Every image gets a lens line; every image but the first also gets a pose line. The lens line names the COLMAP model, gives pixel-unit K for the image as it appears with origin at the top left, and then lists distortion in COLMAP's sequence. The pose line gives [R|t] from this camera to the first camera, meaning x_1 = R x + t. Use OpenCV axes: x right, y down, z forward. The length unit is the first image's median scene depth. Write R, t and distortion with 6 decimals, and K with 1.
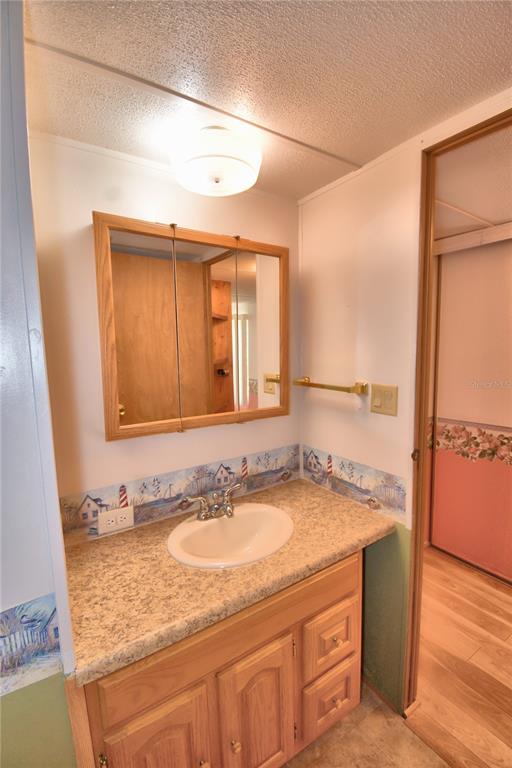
lens RADIAL K [[340.0, 0, 255.1], [0, 340.0, 385.9], [0, 0, 1]] dist [0.024616, -0.028881]
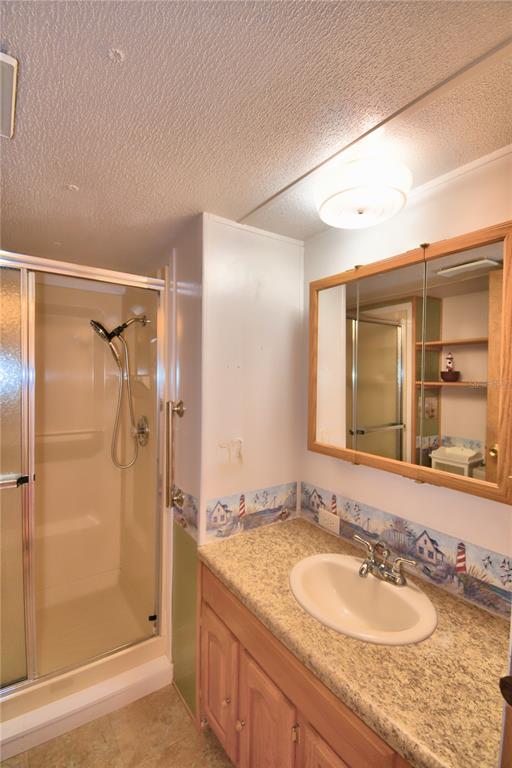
lens RADIAL K [[340.0, 0, 255.1], [0, 340.0, 385.9], [0, 0, 1]] dist [0.024616, -0.028881]
pose [[0.032114, 0.050624, -0.998201, 0.796072], [-0.112549, 0.992547, 0.046717, -0.113851], [0.993127, 0.110846, 0.037572, 0.662806]]
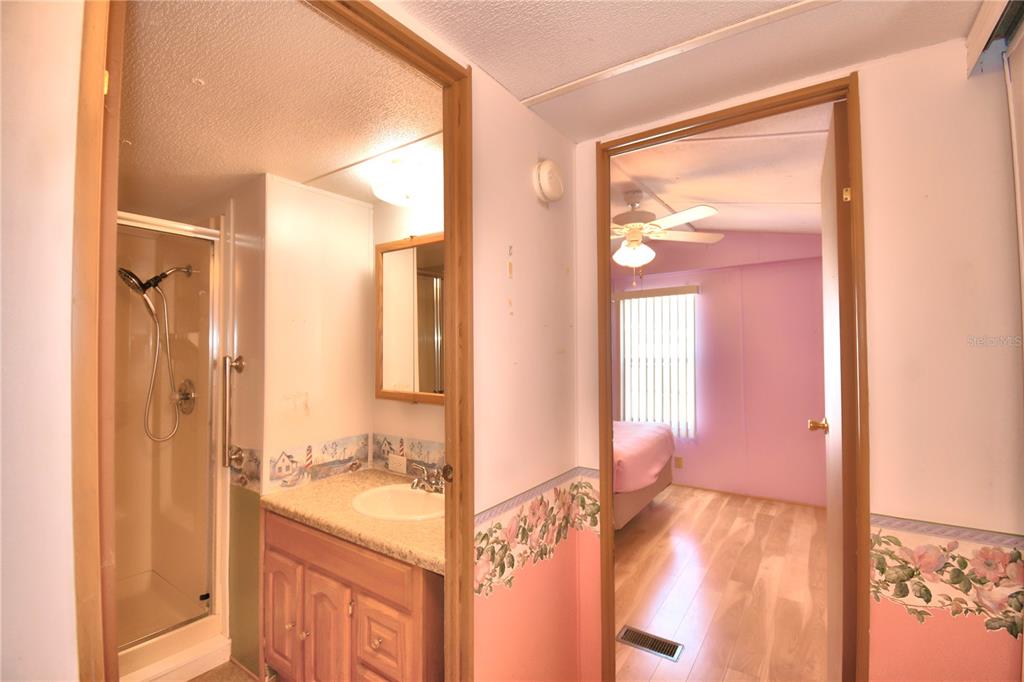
lens RADIAL K [[453.4, 0, 510.2], [0, 453.4, 340.8], [0, 0, 1]] dist [0.024616, -0.028881]
pose [[0.374635, 0.005894, -0.927154, 1.415119], [-0.099030, 0.994514, -0.033693, -0.063154], [0.921869, 0.104439, 0.373163, 0.722330]]
